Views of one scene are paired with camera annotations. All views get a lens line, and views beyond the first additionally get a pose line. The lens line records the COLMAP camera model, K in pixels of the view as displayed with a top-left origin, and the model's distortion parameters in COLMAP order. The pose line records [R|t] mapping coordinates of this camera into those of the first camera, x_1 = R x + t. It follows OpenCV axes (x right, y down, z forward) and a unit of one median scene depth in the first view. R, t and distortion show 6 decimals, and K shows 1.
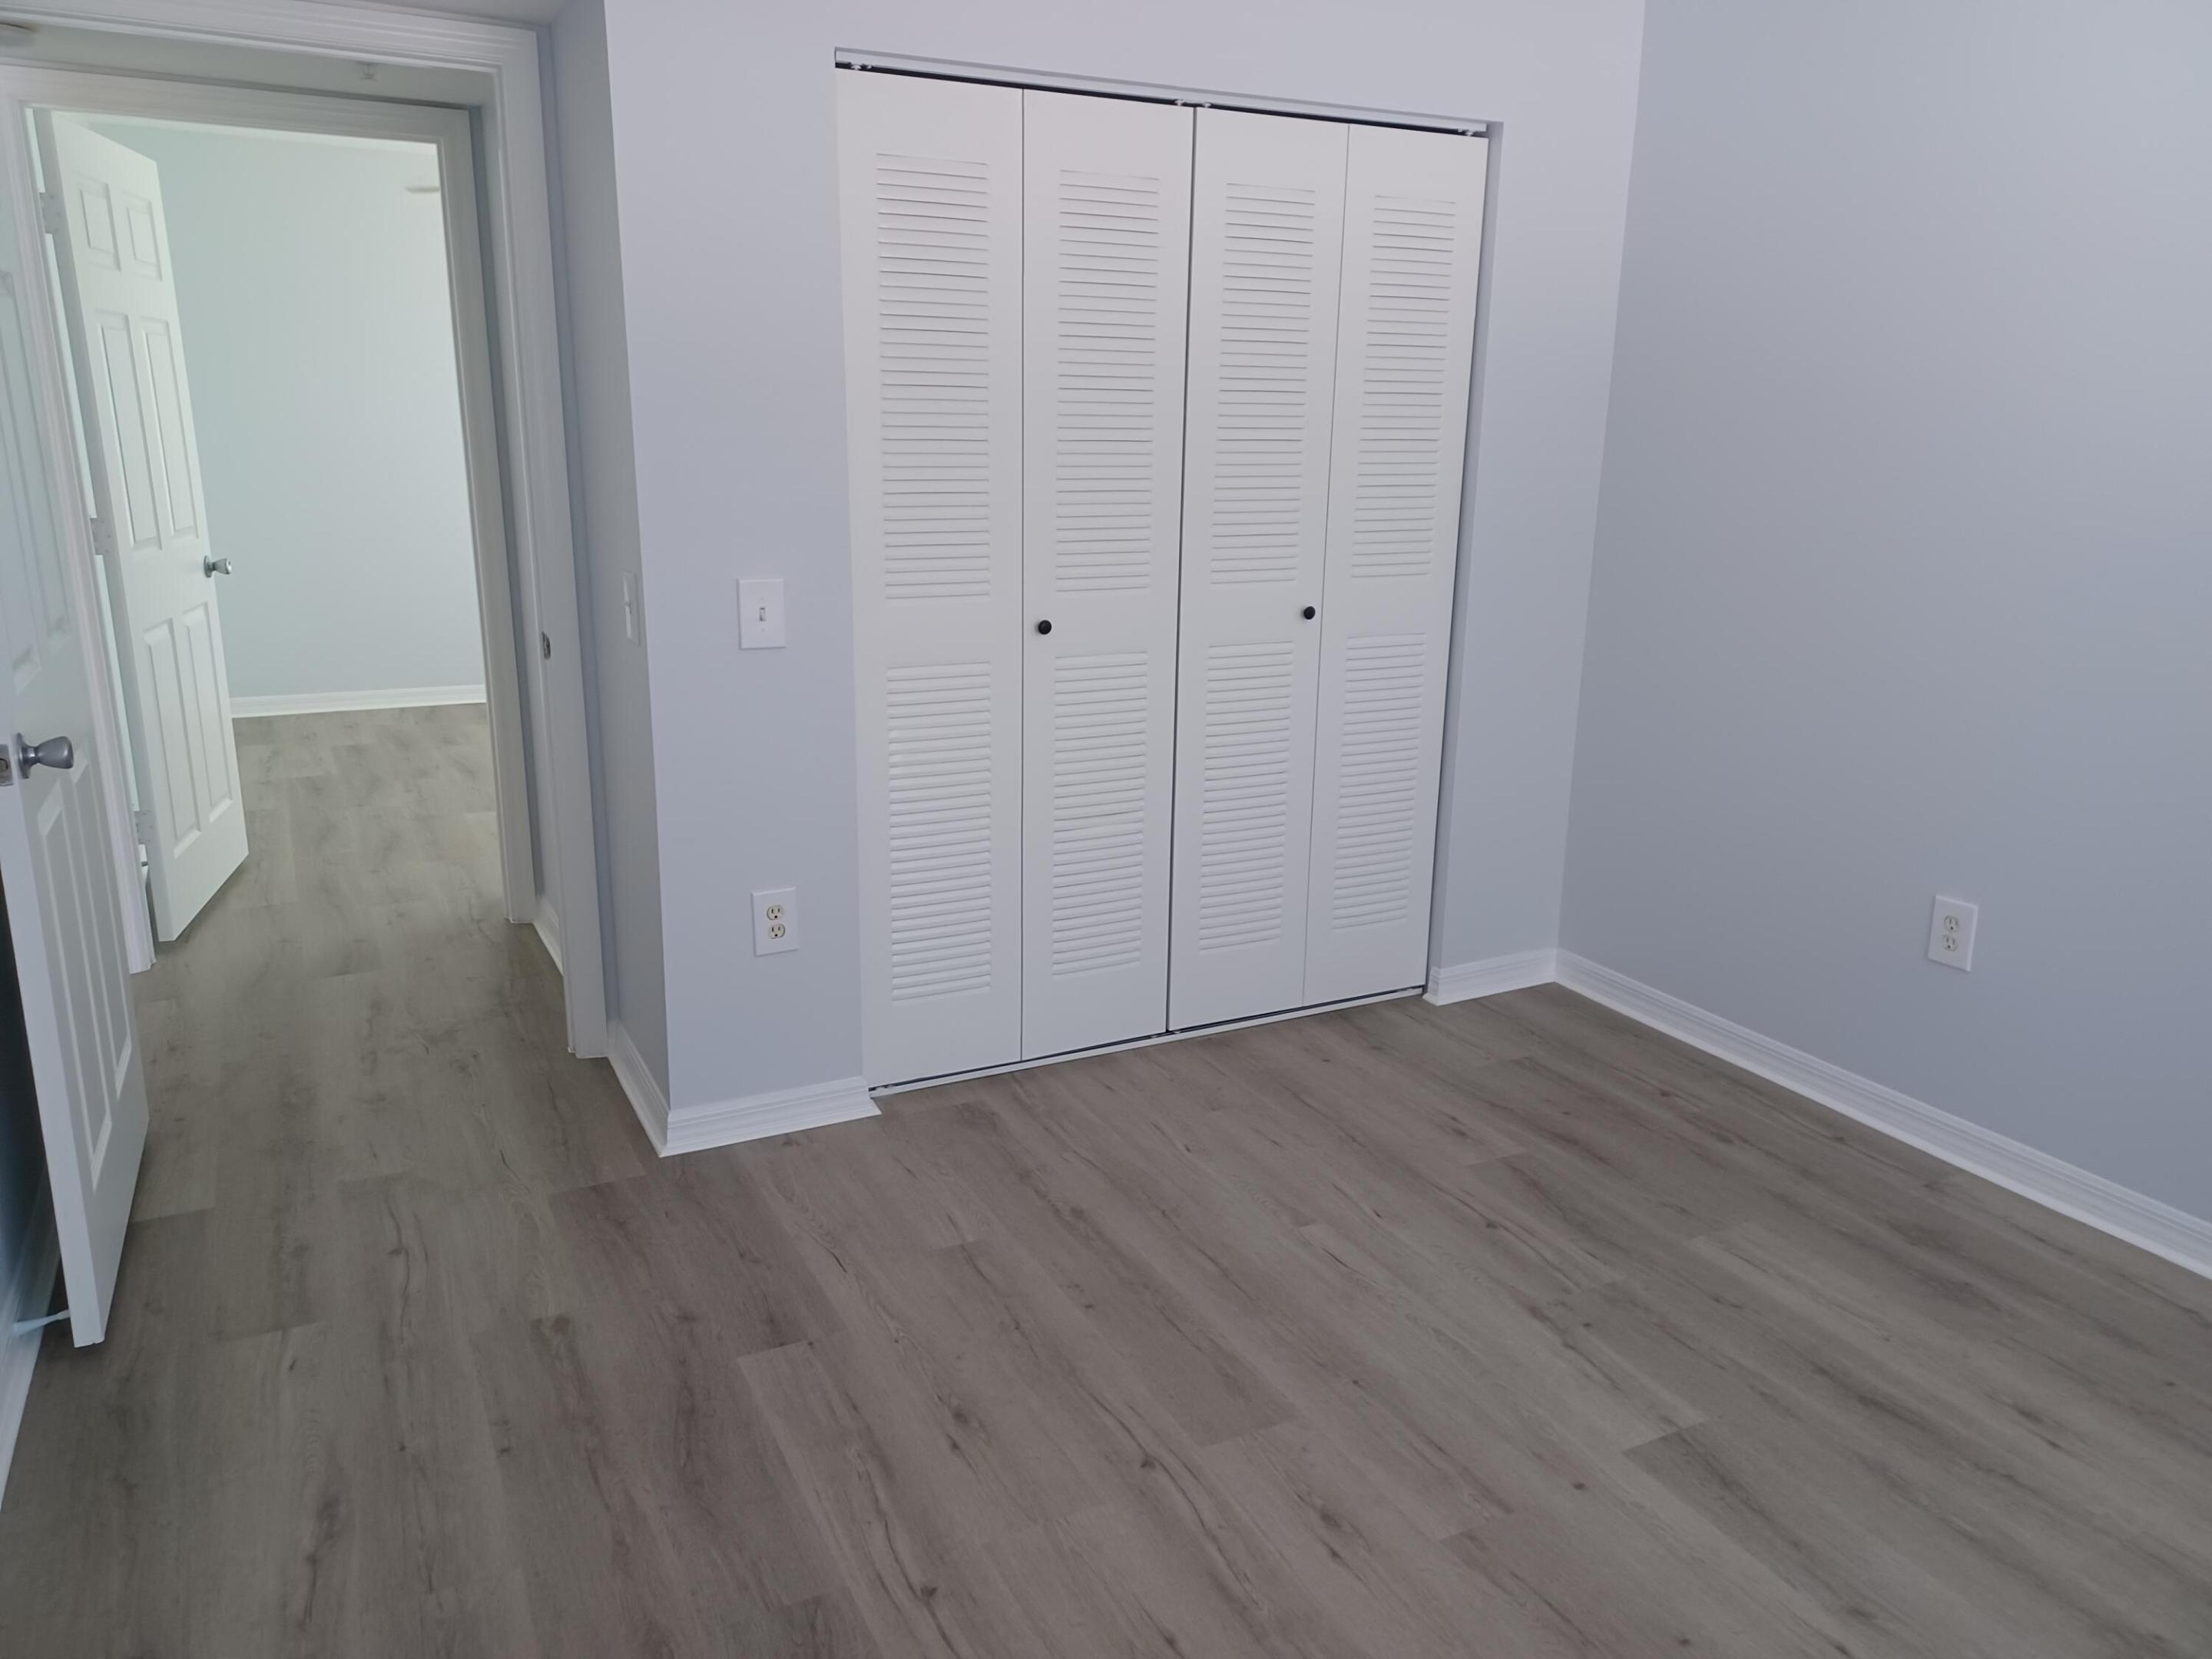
lens RADIAL K [[1576.0, 0, 1111.6], [0, 1576.0, 838.2], [0, 0, 1]] dist [0.049654, -0.044528]
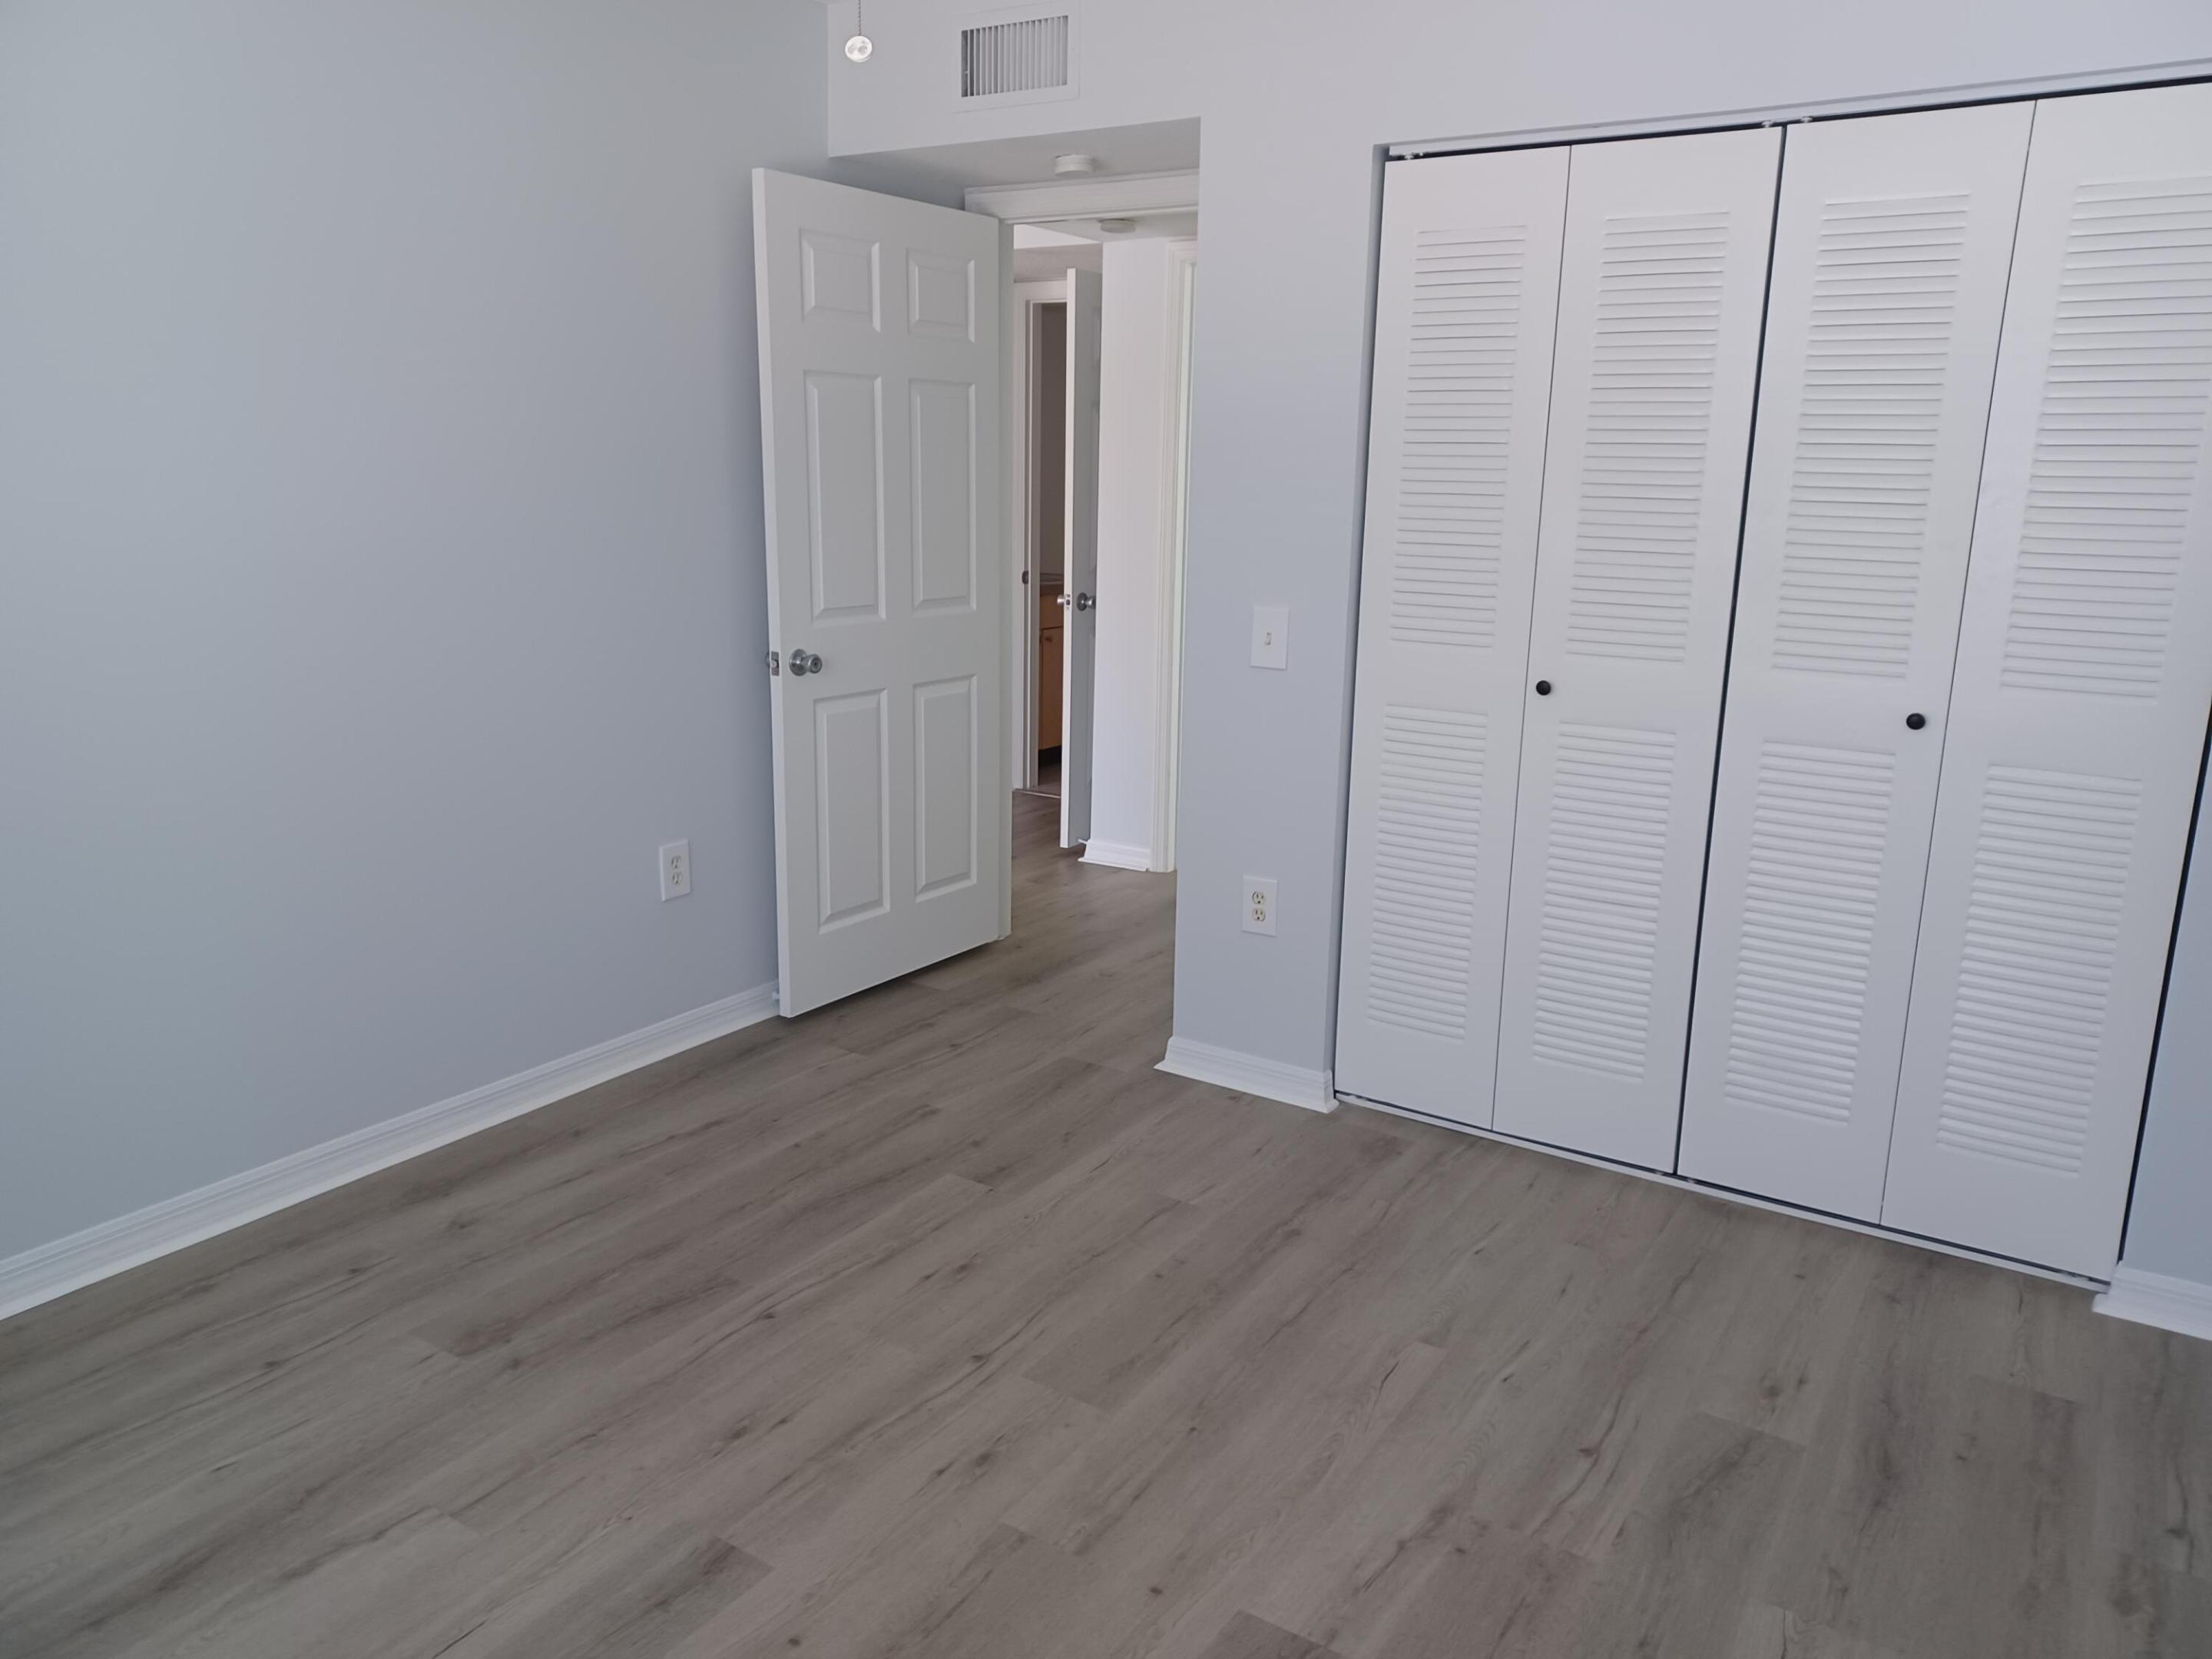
lens RADIAL K [[1591.6, 0, 1106.0], [0, 1591.6, 829.5], [0, 0, 1]] dist [0.104758, -0.157496]
pose [[0.499184, 0.191450, -0.845081, 0.732921], [-0.240833, 0.967513, 0.076928, -0.066428], [0.832355, 0.165122, 0.529074, 0.295935]]
